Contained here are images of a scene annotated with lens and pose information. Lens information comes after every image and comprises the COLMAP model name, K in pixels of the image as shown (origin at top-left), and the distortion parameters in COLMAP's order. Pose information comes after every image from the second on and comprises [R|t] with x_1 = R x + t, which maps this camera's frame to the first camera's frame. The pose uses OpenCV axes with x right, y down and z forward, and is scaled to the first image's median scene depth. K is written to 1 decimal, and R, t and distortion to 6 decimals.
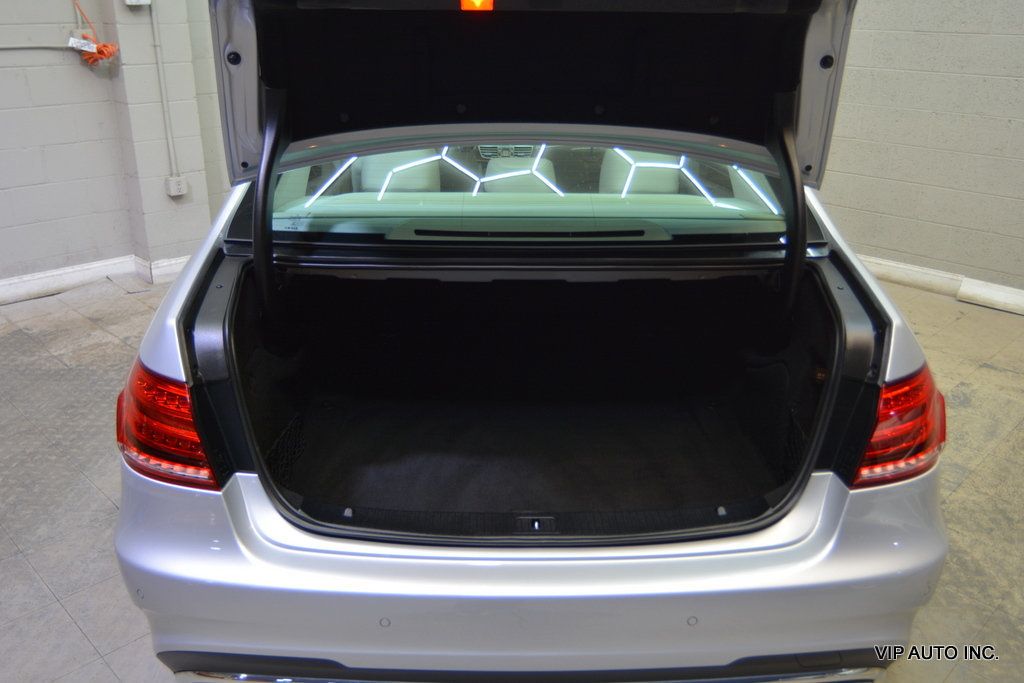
lens RADIAL K [[876.6, 0, 506.7], [0, 876.6, 336.0], [0, 0, 1]] dist [-0.002040, -0.001898]
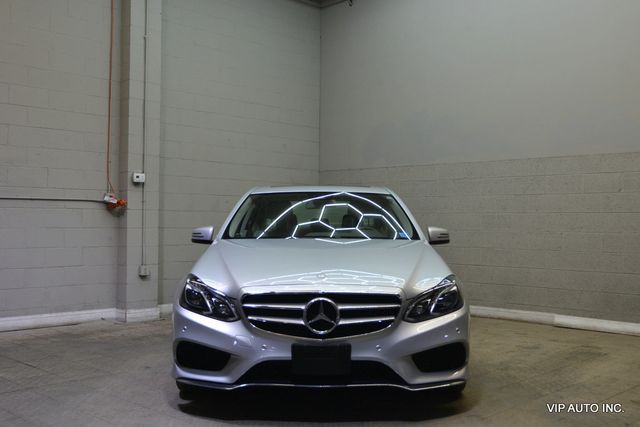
lens RADIAL K [[708.6, 0, 320.0], [0, 708.6, 213.5], [0, 0, 1]] dist [-0.000986, 0.007573]
pose [[0.999874, -0.000667, 0.015839, -0.015807], [0.006569, 0.926731, -0.375667, 0.308132], [-0.014429, 0.375724, 0.926619, -0.508872]]
